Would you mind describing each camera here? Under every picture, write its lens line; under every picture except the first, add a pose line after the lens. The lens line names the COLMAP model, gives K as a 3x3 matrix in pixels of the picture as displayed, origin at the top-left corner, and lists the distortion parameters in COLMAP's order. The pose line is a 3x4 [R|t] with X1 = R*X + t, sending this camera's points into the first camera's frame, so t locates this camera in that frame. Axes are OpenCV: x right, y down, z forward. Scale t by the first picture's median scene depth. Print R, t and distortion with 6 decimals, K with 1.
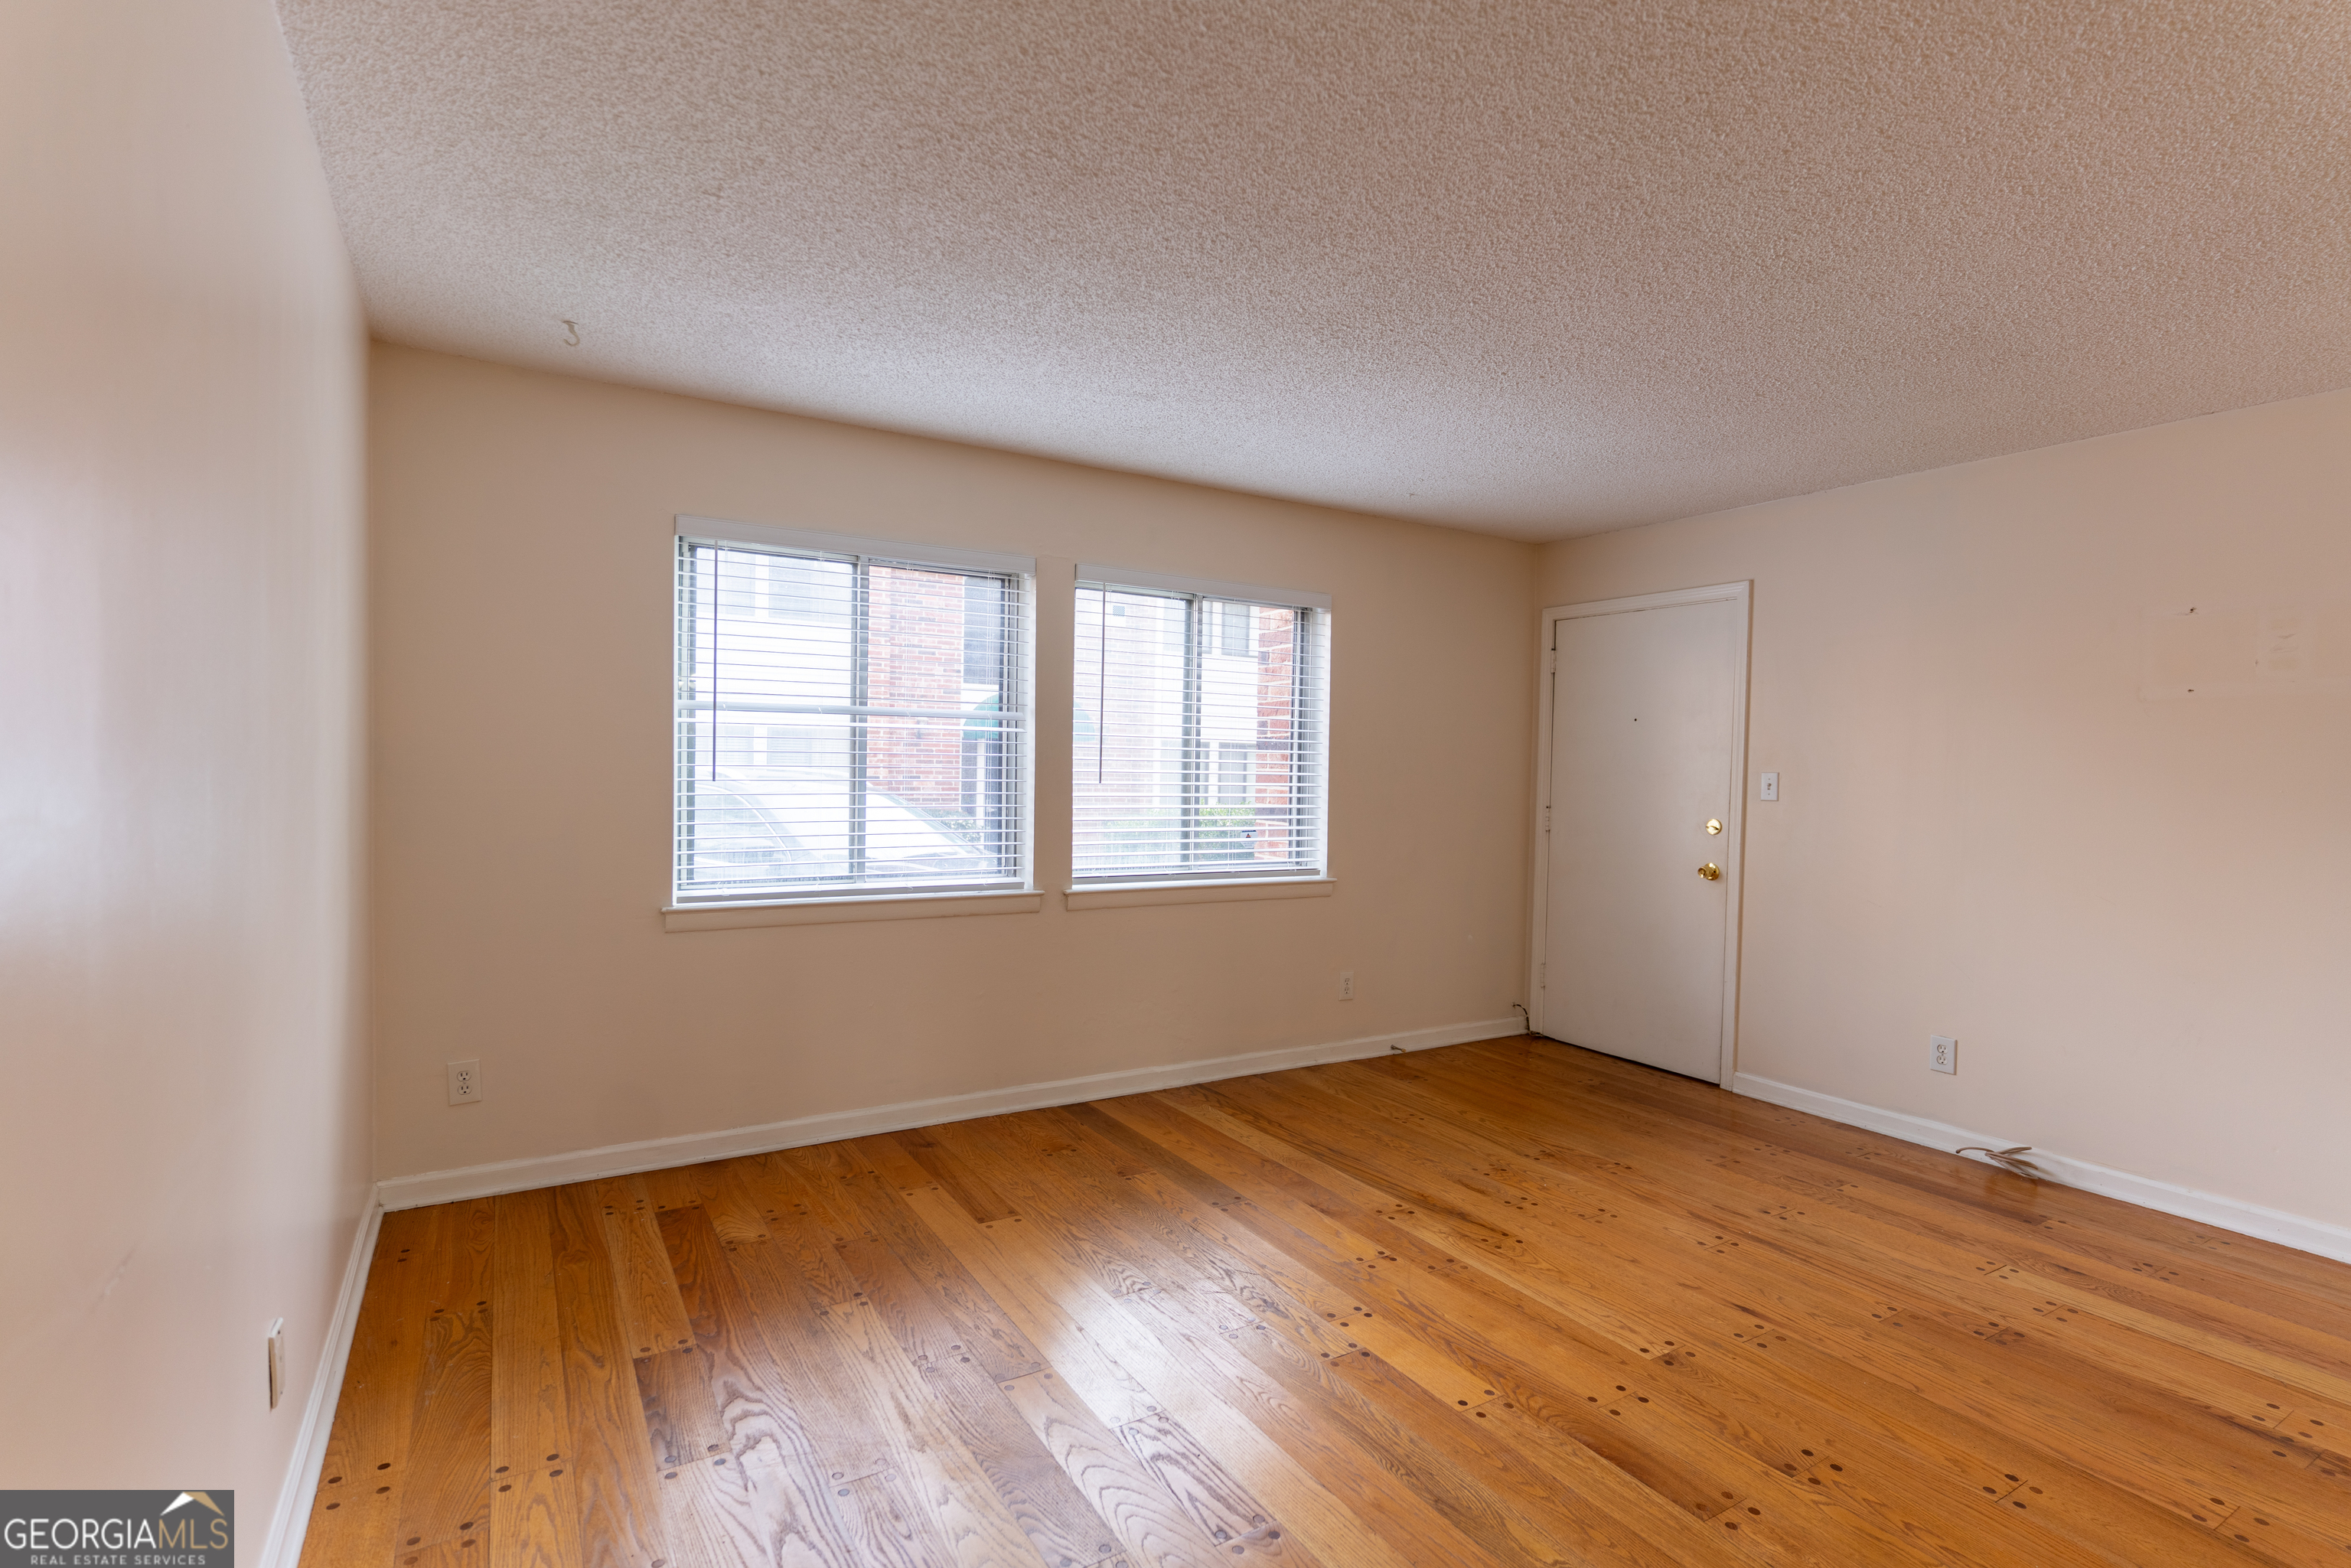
lens RADIAL K [[1110.8, 0, 1169.3], [0, 1110.8, 791.3], [0, 0, 1]] dist [0.004475, -0.001583]
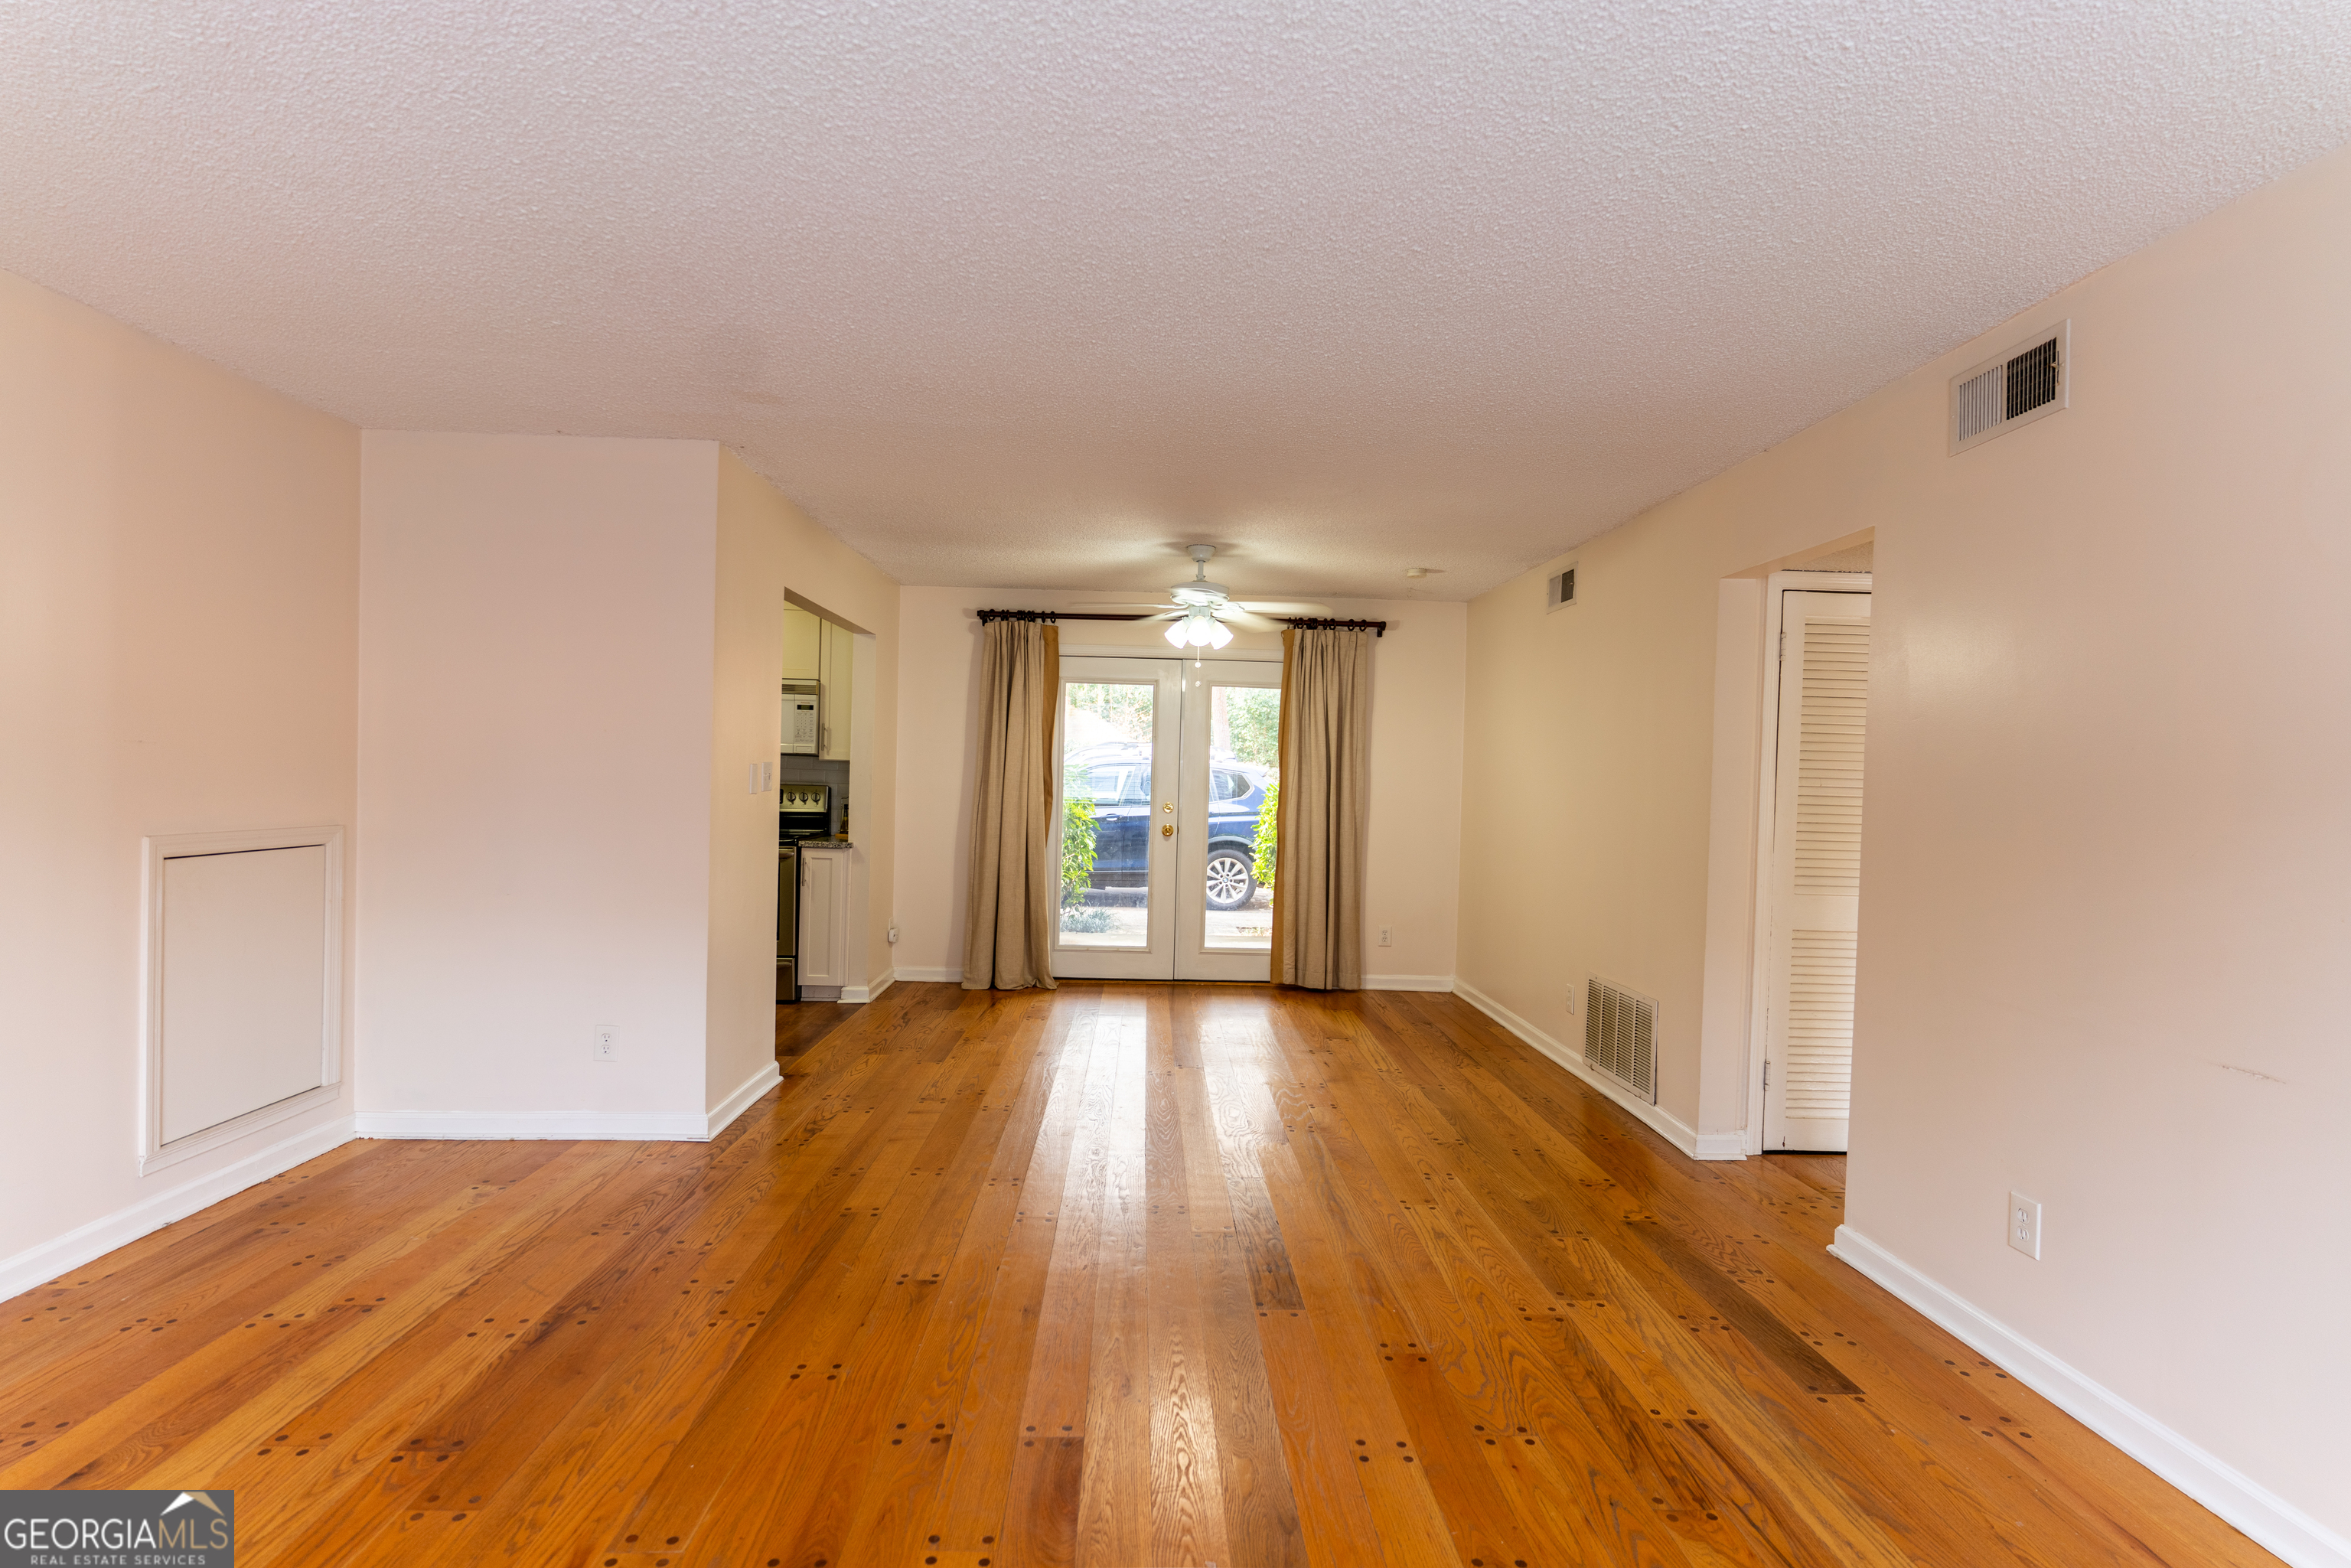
lens RADIAL K [[1110.8, 0, 1167.0], [0, 1110.8, 780.8], [0, 0, 1]] dist [0.004475, -0.001583]
pose [[-0.870218, -0.045773, 0.490536, -0.064898], [-0.031025, 0.998790, 0.038160, -0.029479], [-0.491689, 0.017989, -0.870585, 1.141471]]
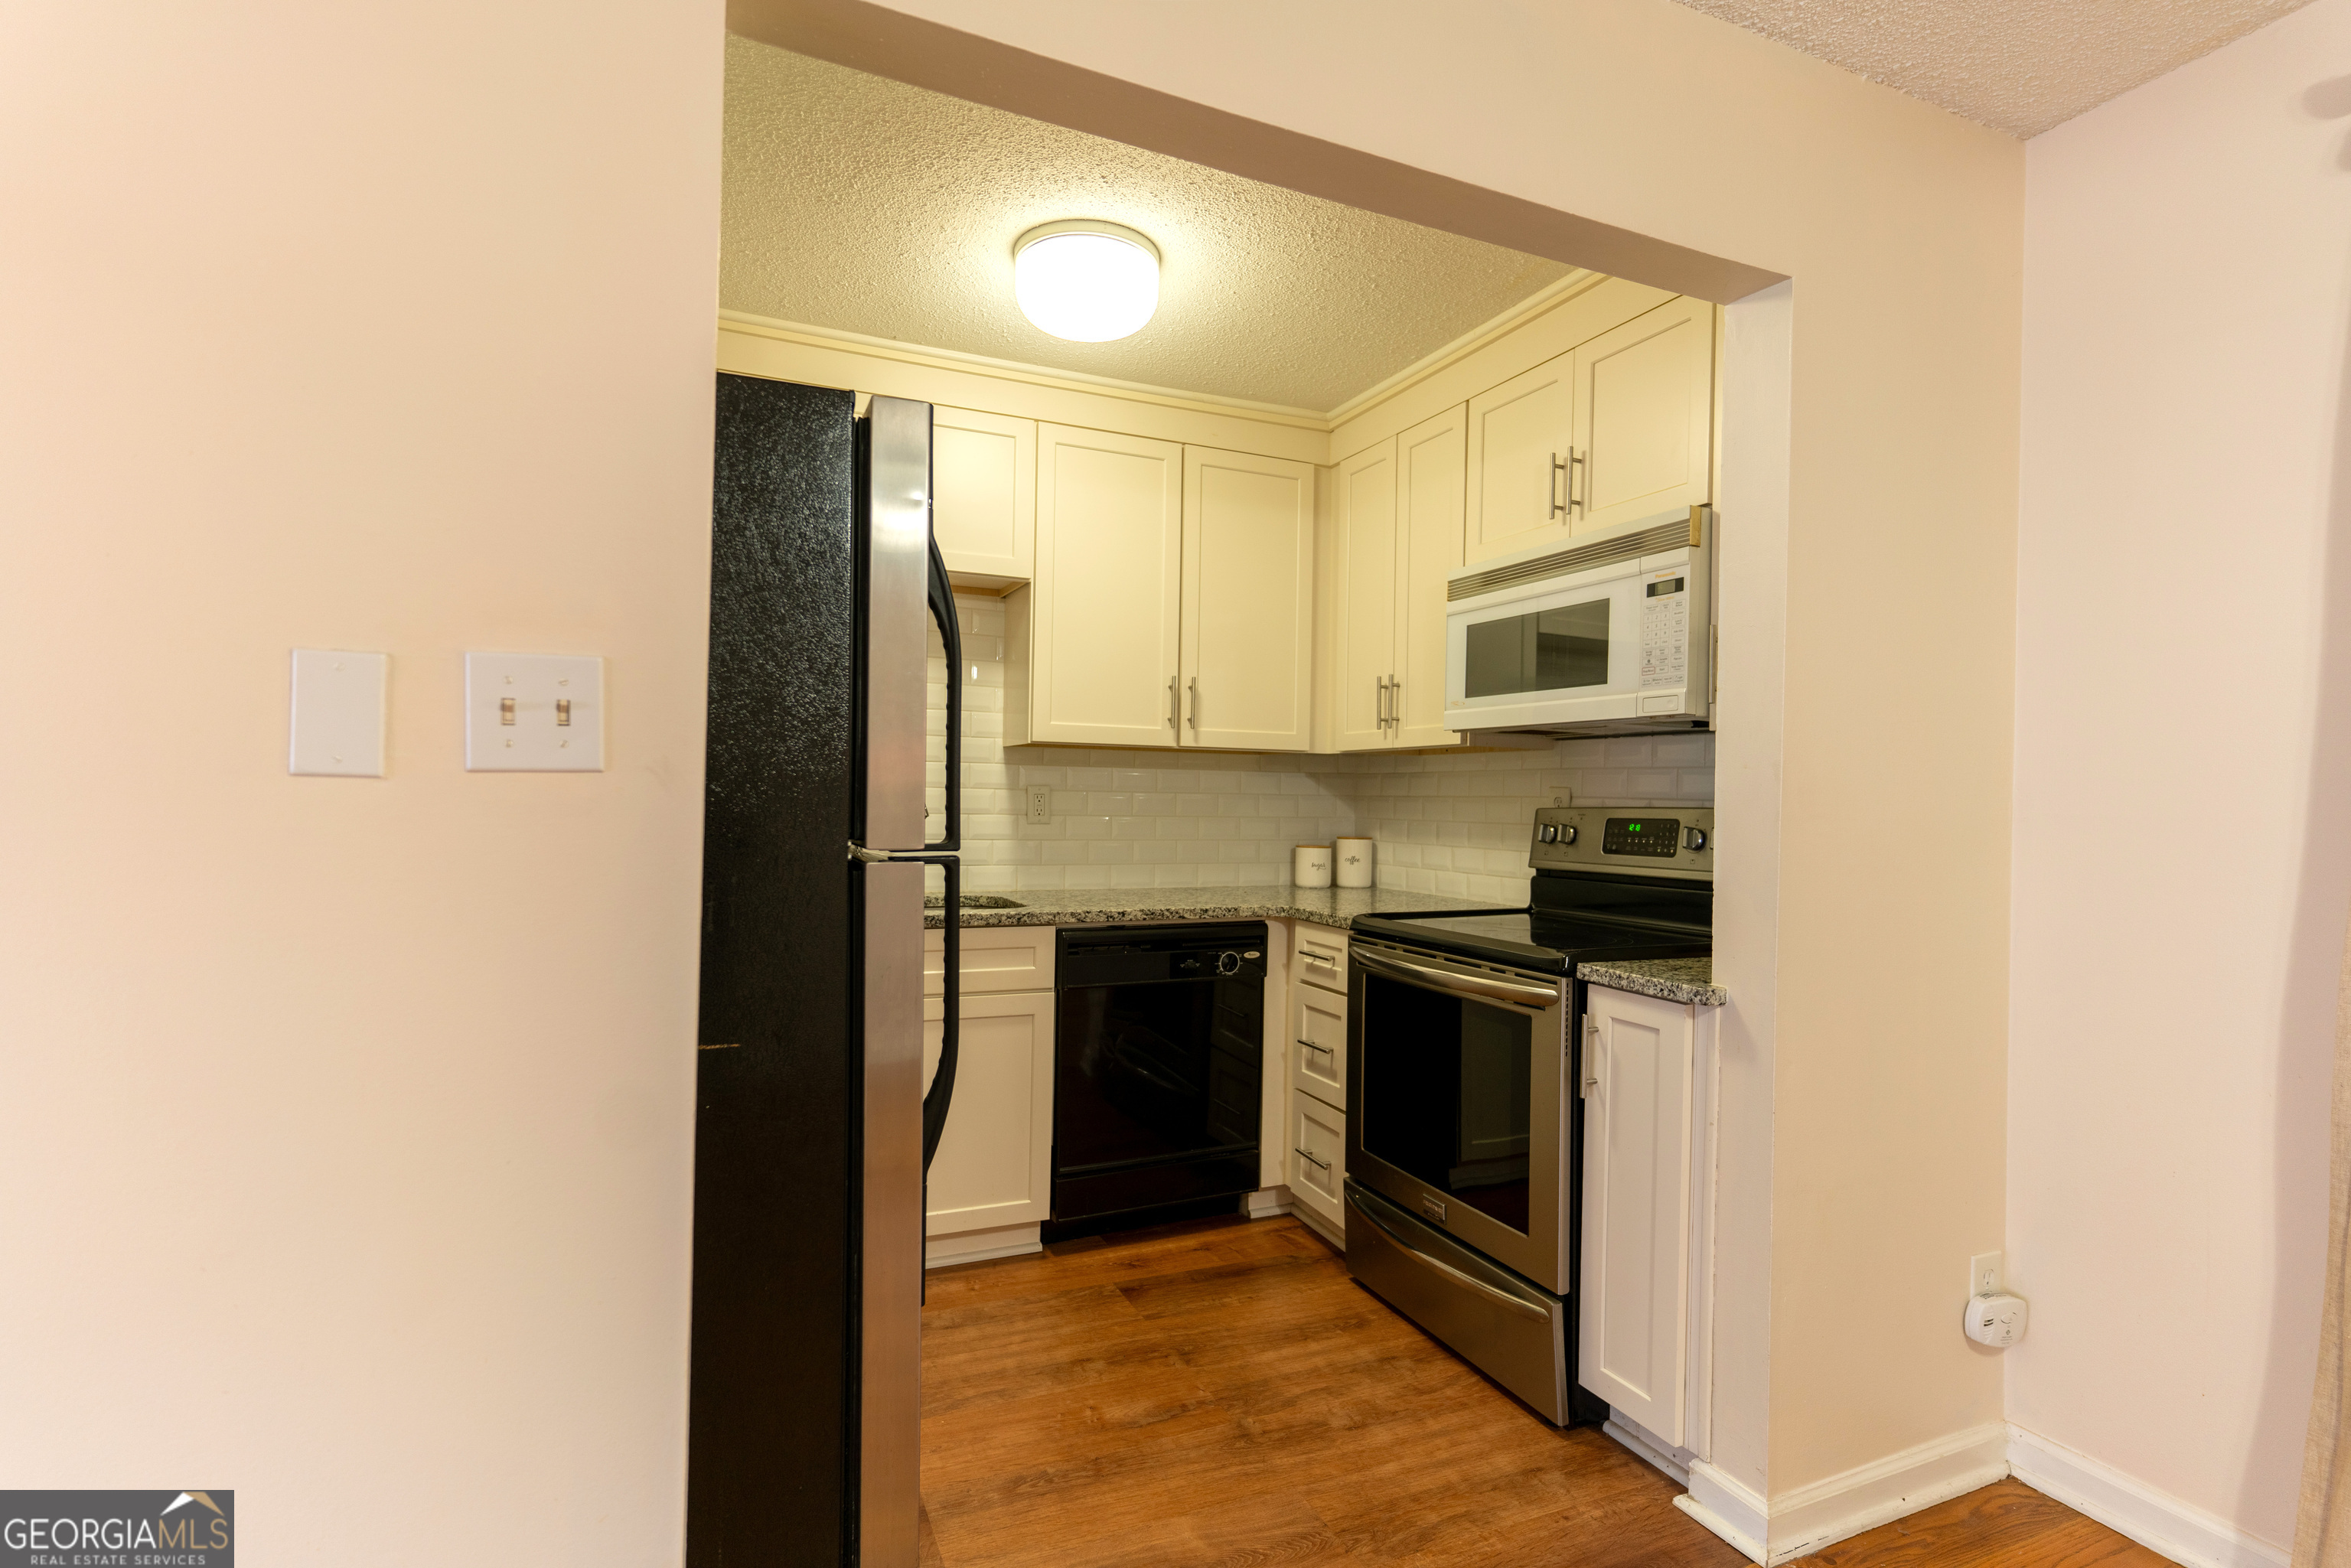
lens RADIAL K [[1110.8, 0, 1175.7], [0, 1110.8, 794.9], [0, 0, 1]] dist [0.004475, -0.001583]
pose [[0.122301, -0.015420, 0.992373, 0.721549], [0.009098, 0.999855, 0.014415, 0.053433], [-0.992451, 0.007266, 0.122423, -0.030056]]
